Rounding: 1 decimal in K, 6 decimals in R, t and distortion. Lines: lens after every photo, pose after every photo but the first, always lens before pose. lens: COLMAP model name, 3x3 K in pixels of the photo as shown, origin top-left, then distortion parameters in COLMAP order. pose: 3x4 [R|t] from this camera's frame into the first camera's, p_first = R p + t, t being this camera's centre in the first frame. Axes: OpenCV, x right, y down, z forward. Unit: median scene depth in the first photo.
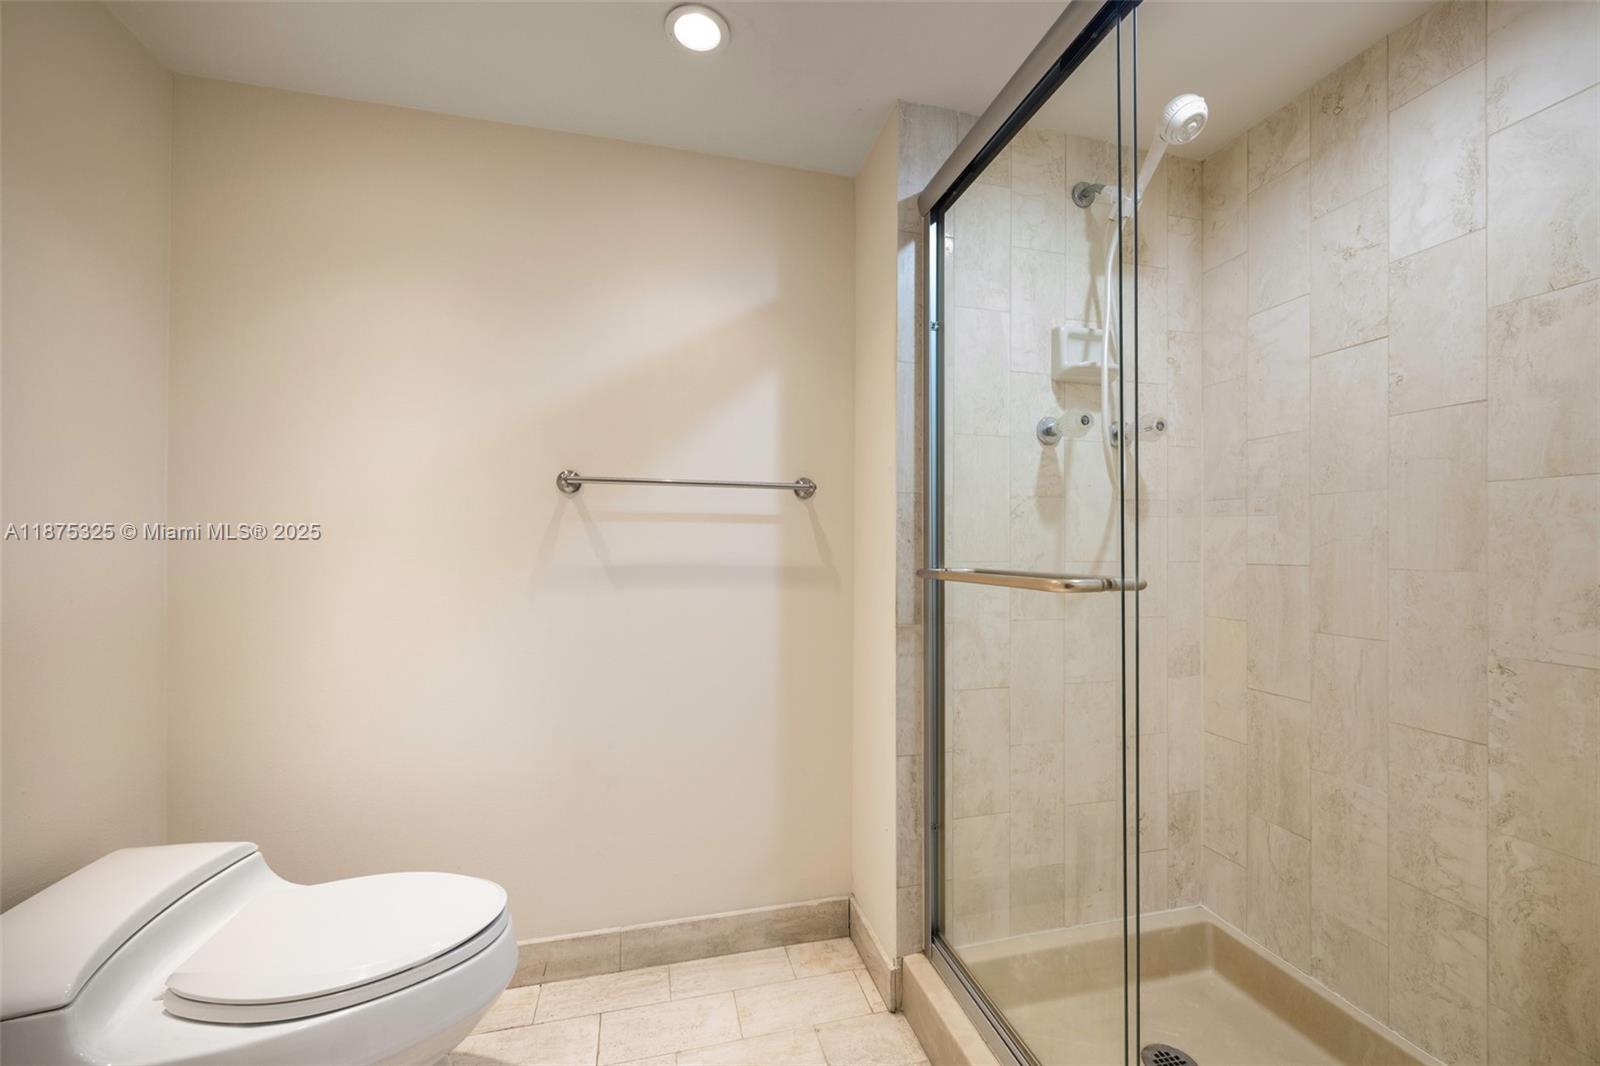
lens RADIAL K [[630.1, 0, 803.2], [0, 630.1, 541.3], [0, 0, 1]] dist [-0.000237, 0.000175]
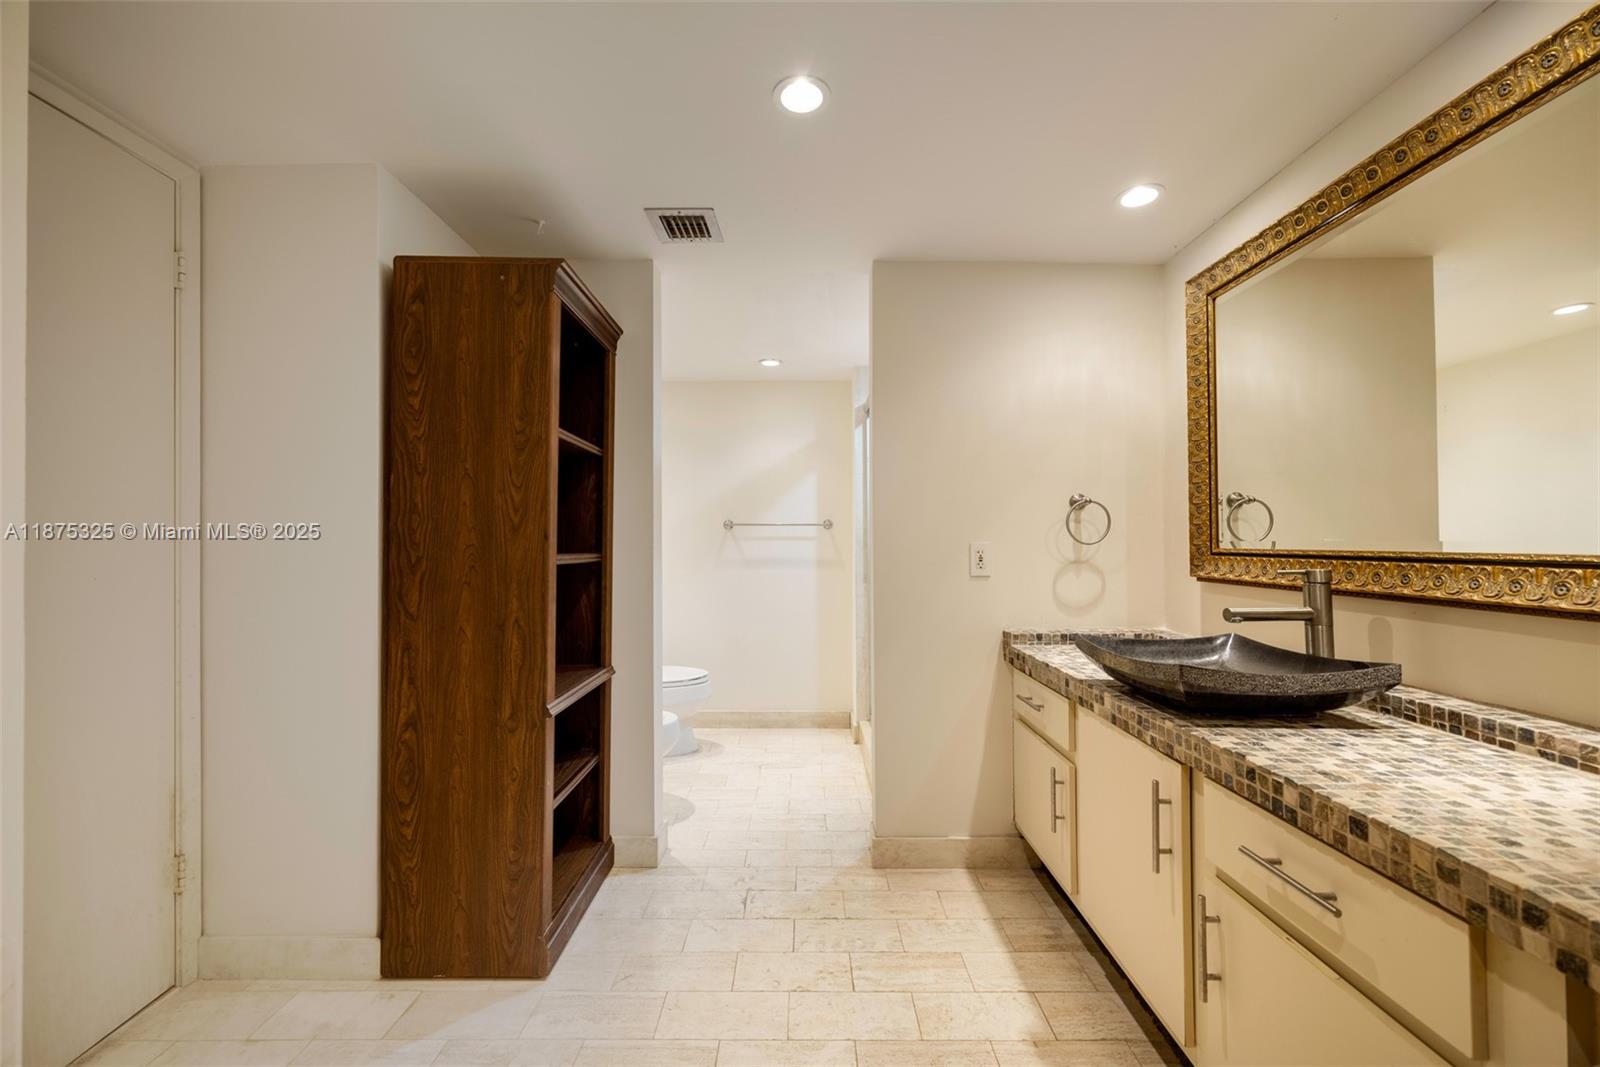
lens RADIAL K [[616.7, 0, 800.0], [0, 616.7, 533.5], [0, 0, 1]] dist [-0.000479, 0.000012]
pose [[0.968871, -0.008765, -0.247411, 0.483590], [0.007138, 0.999947, -0.007471, -0.040302], [0.247463, 0.005473, 0.968882, -1.234303]]
